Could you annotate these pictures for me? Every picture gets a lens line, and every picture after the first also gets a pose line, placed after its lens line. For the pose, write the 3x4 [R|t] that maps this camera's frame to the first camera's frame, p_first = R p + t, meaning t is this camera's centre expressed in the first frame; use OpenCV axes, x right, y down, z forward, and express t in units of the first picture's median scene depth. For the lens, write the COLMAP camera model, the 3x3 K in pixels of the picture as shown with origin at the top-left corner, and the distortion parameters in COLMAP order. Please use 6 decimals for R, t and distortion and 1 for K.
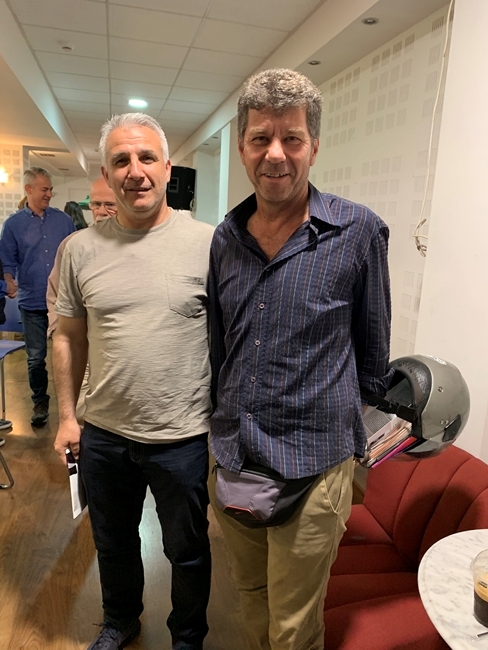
lens RADIAL K [[496.2, 0, 244.0], [0, 496.2, 325.0], [0, 0, 1]] dist [0.086594, -0.146296]
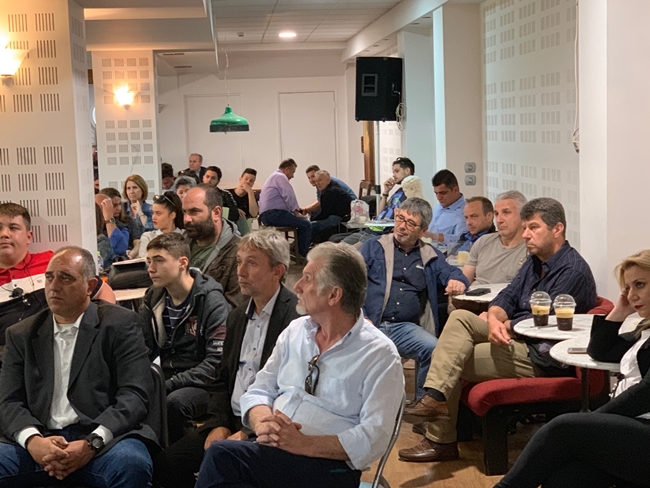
lens RADIAL K [[1274.5, 0, 325.0], [0, 1274.5, 244.0], [0, 0, 1]] dist [0.026013, 0.151587]
pose [[0.982640, -0.066521, -0.173185, 0.080440], [0.046776, 0.992182, -0.115702, 0.122762], [0.179528, 0.105592, 0.978070, -0.649758]]
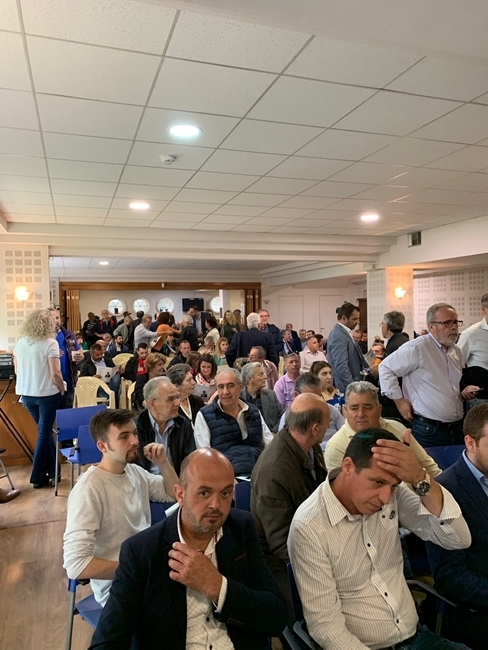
lens RADIAL K [[496.2, 0, 244.0], [0, 496.2, 325.0], [0, 0, 1]] dist [0.086594, -0.146296]
pose [[0.993760, -0.071478, 0.085628, -0.991995], [0.085147, 0.982031, -0.168418, -0.032939], [-0.072051, 0.174658, 0.981989, -0.214604]]
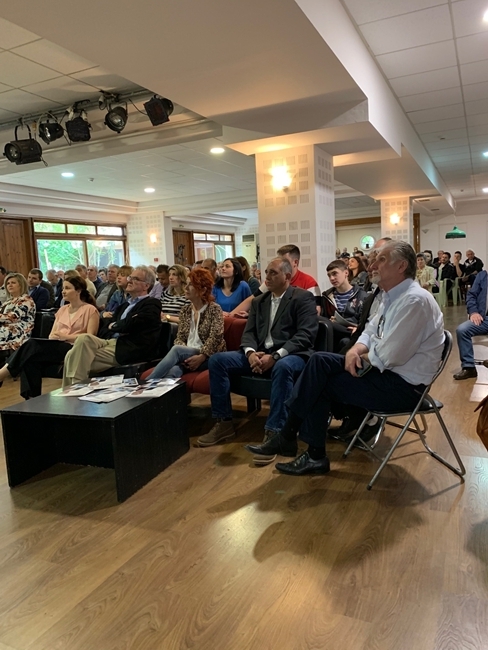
lens RADIAL K [[496.2, 0, 244.0], [0, 496.2, 325.0], [0, 0, 1]] dist [0.086594, -0.146296]
pose [[0.766648, -0.011684, -0.641961, 0.134659], [-0.042820, 0.996678, -0.069277, 0.146594], [0.640638, 0.080600, 0.763601, -0.421233]]
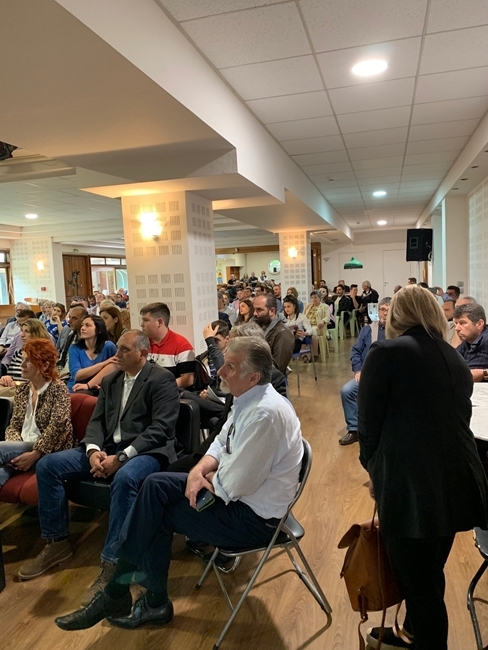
lens RADIAL K [[496.2, 0, 244.0], [0, 496.2, 325.0], [0, 0, 1]] dist [0.086594, -0.146296]
pose [[0.861023, -0.040021, -0.506989, 0.139117], [-0.014610, 0.994541, -0.103320, 0.076206], [0.508356, 0.096368, 0.855738, -0.331742]]
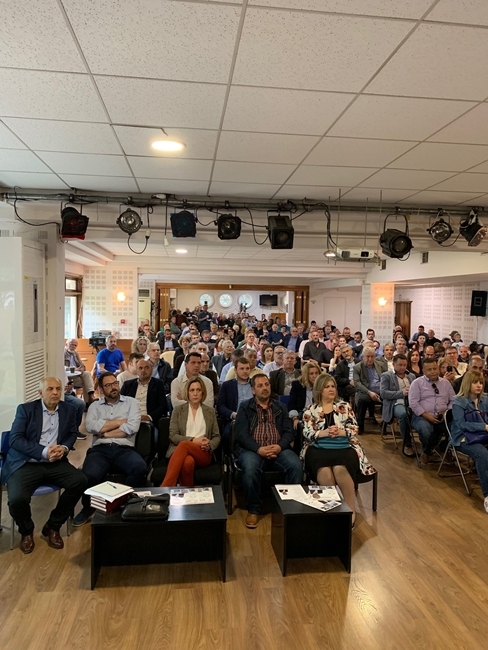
lens RADIAL K [[496.2, 0, 244.0], [0, 496.2, 325.0], [0, 0, 1]] dist [0.086594, -0.146296]
pose [[0.991185, -0.028729, -0.129332, -0.734261], [0.007730, 0.987082, -0.160027, 0.056725], [0.132259, 0.157617, 0.978603, -0.744442]]
